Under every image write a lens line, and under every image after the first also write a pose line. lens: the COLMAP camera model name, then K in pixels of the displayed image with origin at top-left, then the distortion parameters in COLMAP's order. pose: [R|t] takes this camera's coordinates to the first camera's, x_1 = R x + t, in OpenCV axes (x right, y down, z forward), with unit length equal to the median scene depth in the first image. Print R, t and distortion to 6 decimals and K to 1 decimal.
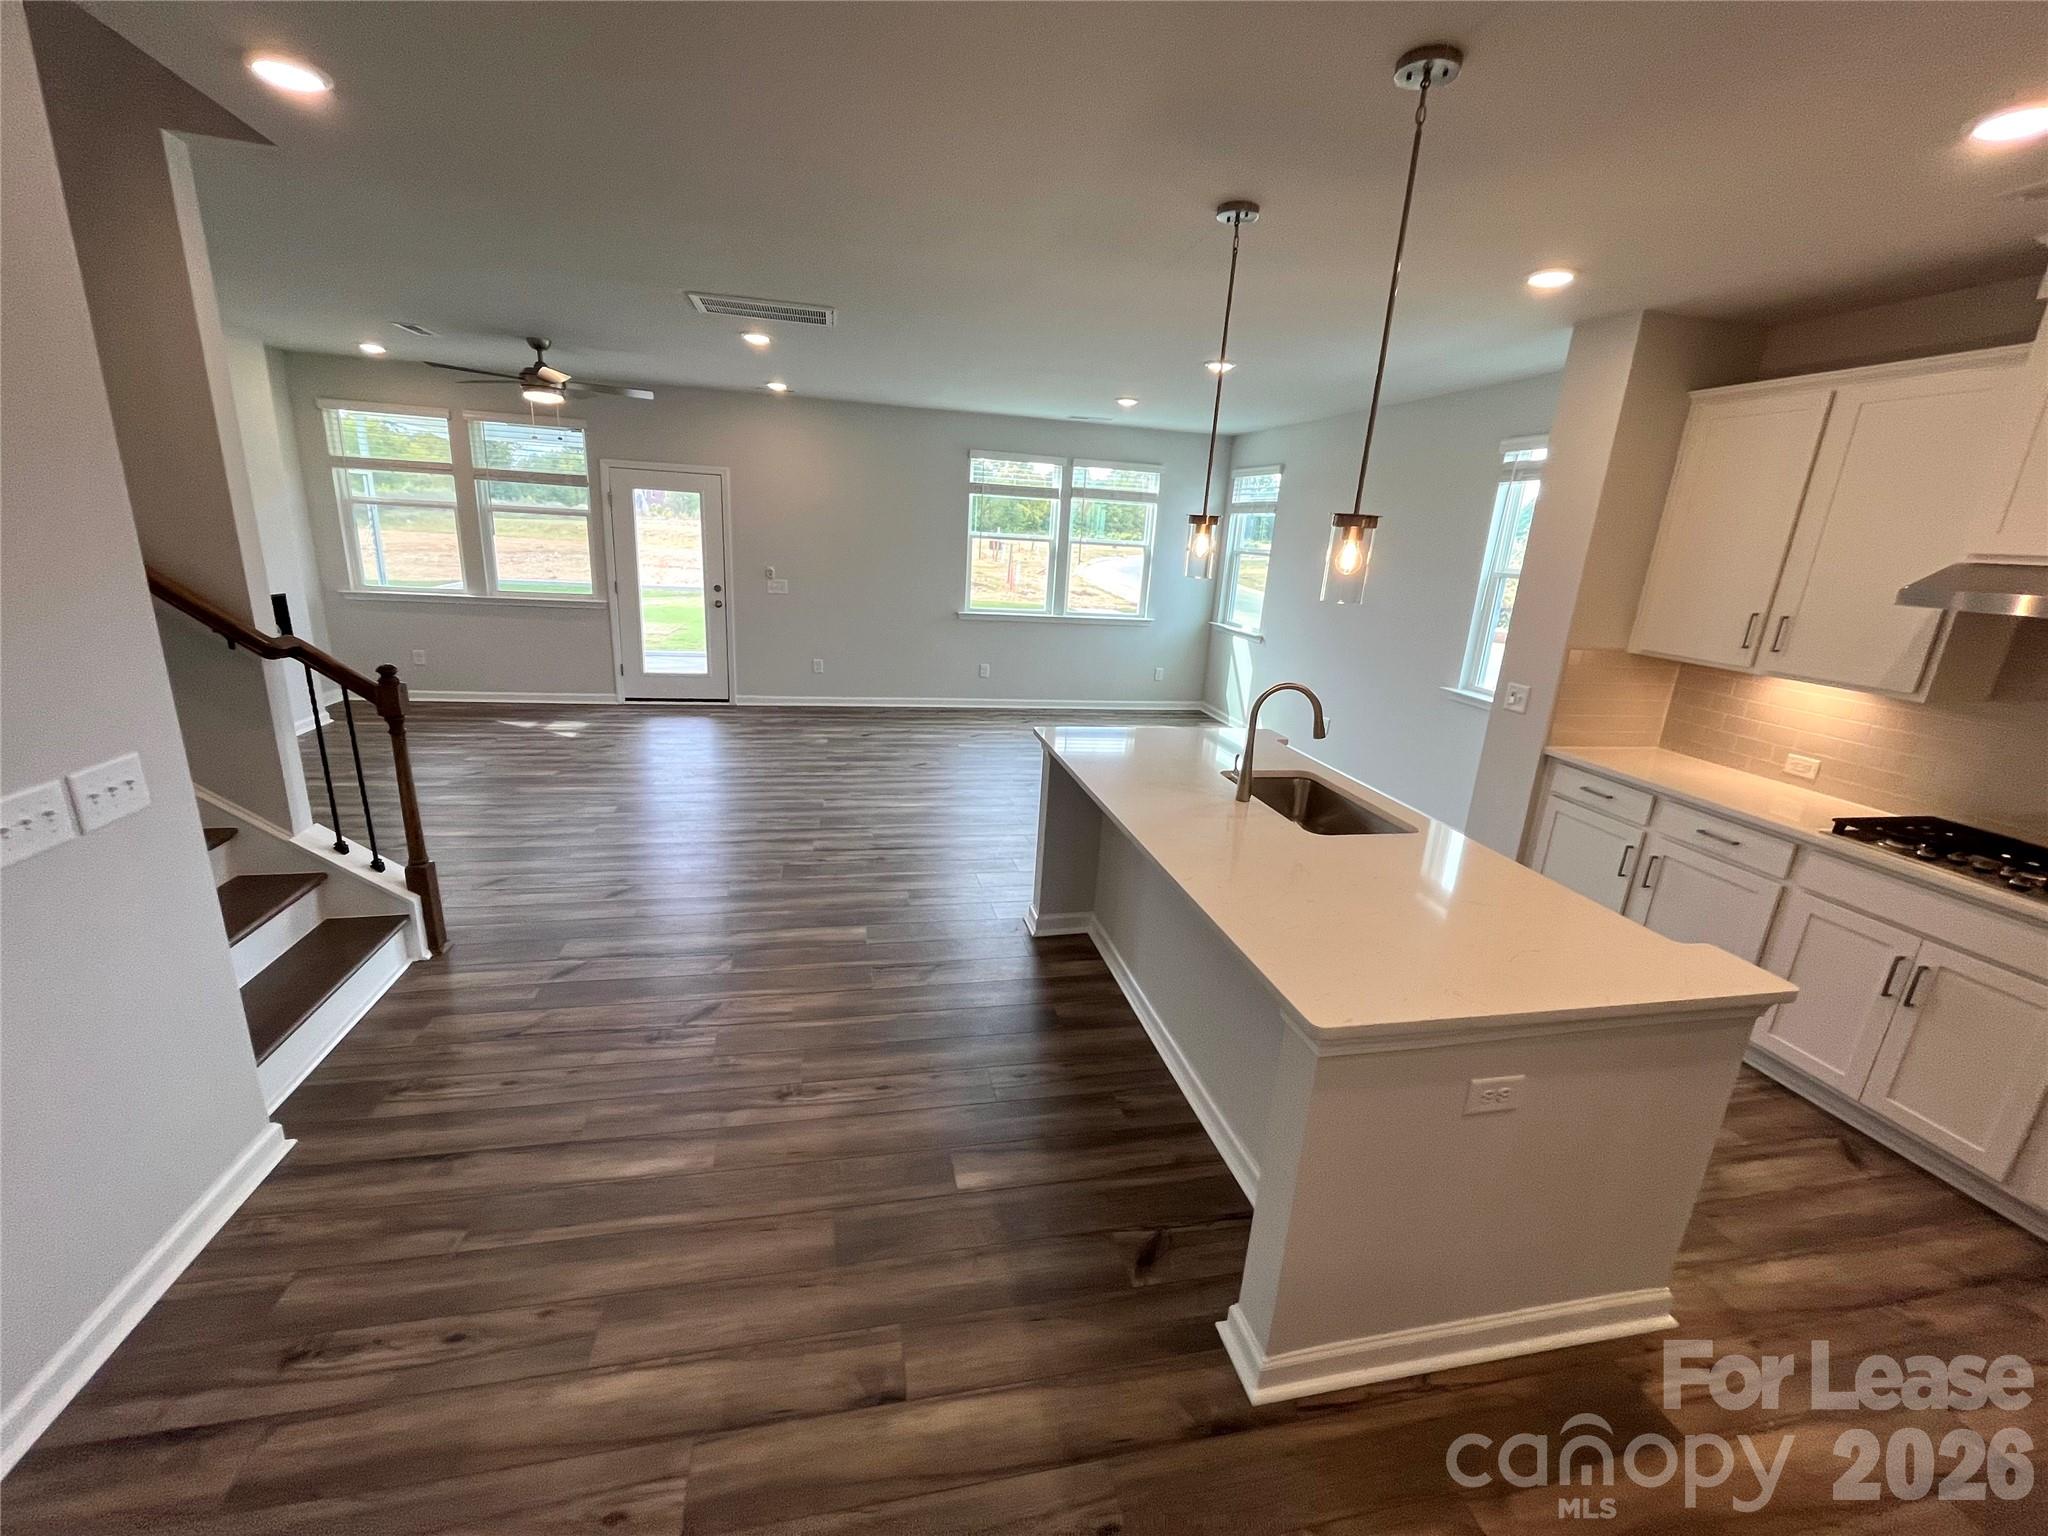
lens RADIAL K [[837.4, 0, 1021.9], [0, 837.4, 765.2], [0, 0, 1]] dist [-0.001110, -0.000168]
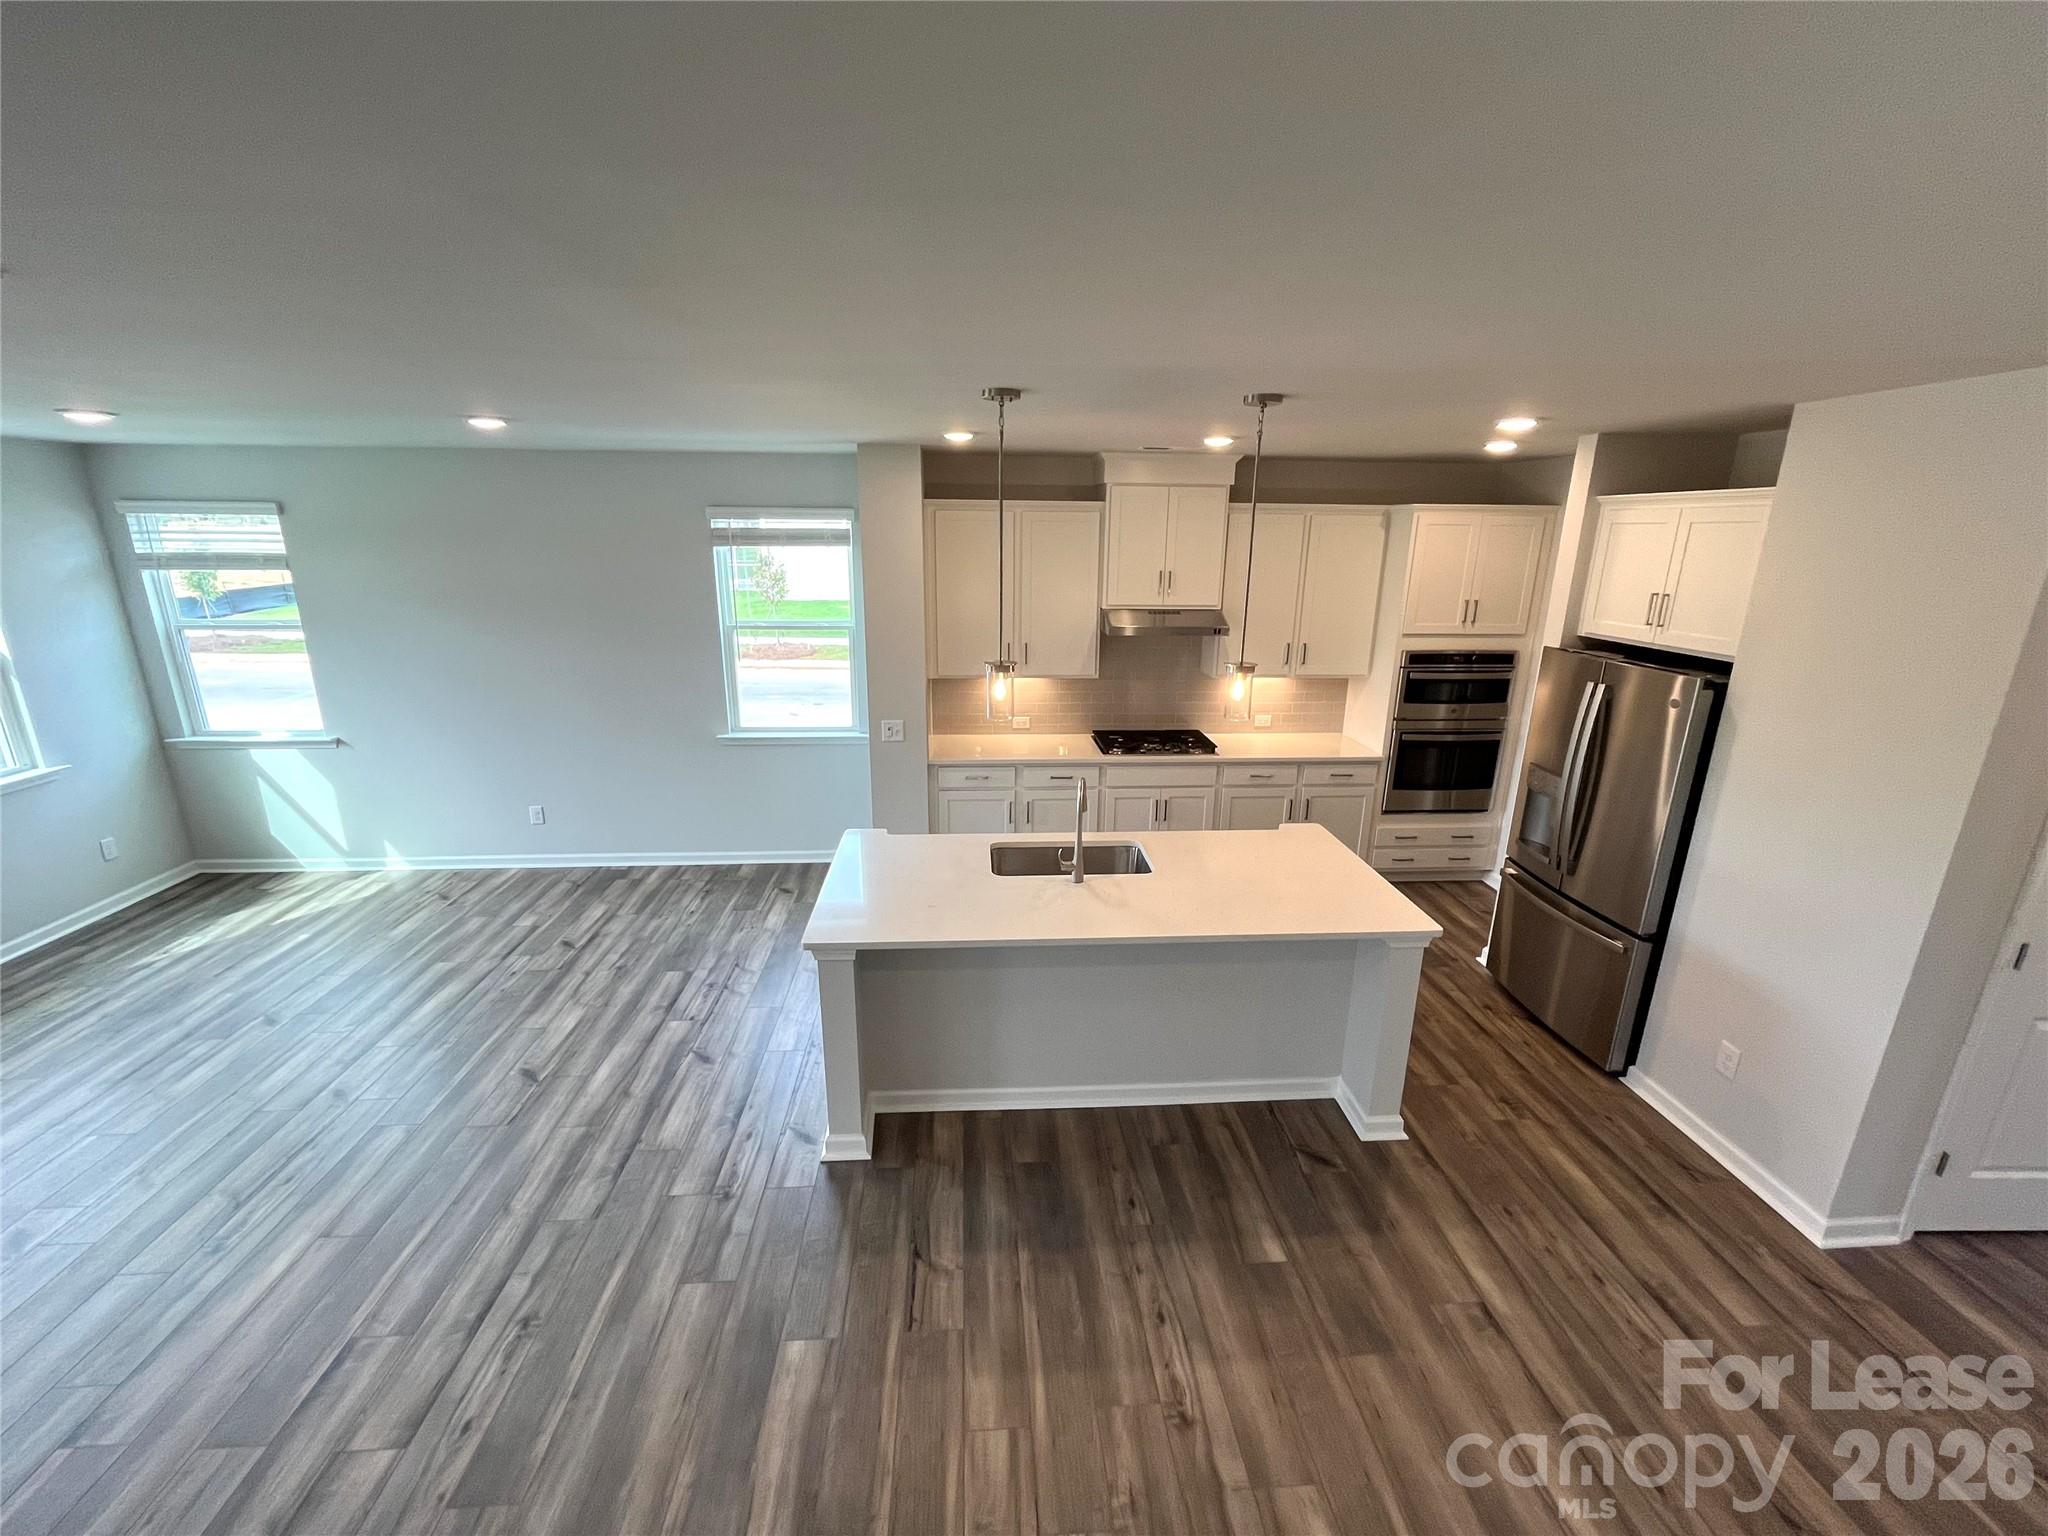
lens RADIAL K [[837.4, 0, 1021.9], [0, 837.4, 765.2], [0, 0, 1]] dist [-0.001110, -0.000168]
pose [[0.147184, -0.324538, 0.934351, -0.904884], [0.268099, 0.922366, 0.278143, -0.516581], [-0.952082, 0.209560, 0.222766, 0.838218]]
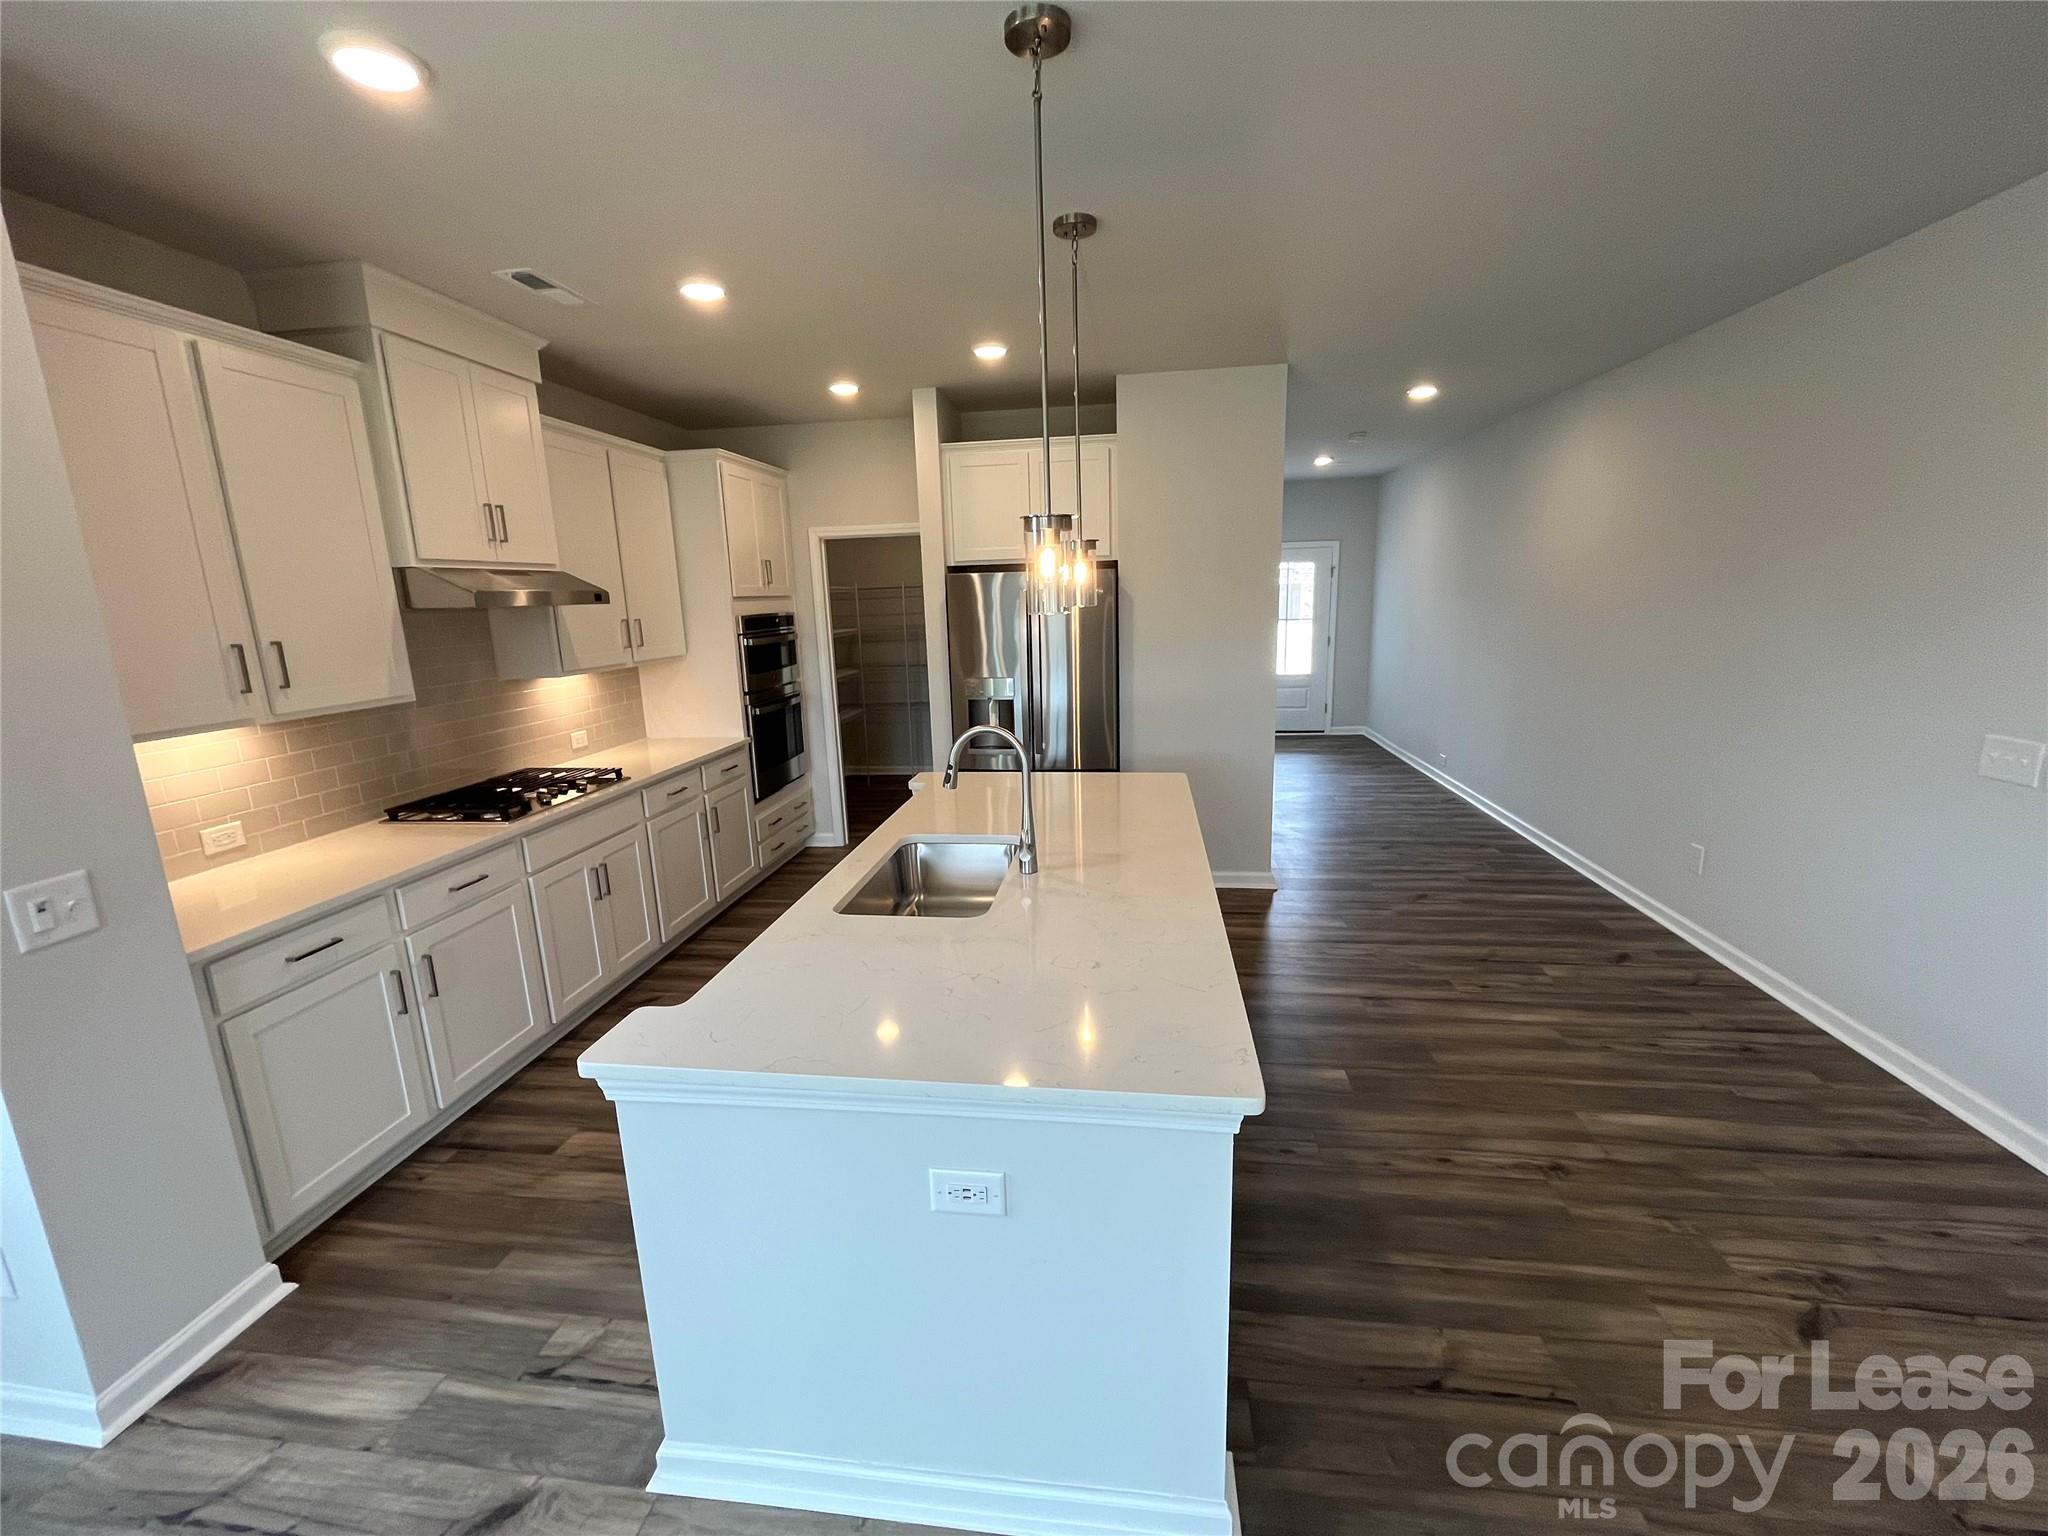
lens RADIAL K [[837.4, 0, 1021.9], [0, 837.4, 765.2], [0, 0, 1]] dist [-0.001110, -0.000168]
pose [[-0.939272, -0.098749, 0.328660, 0.010272], [0.069320, 0.883368, 0.463525, -0.471689], [-0.336101, 0.458159, -0.822877, 1.776662]]
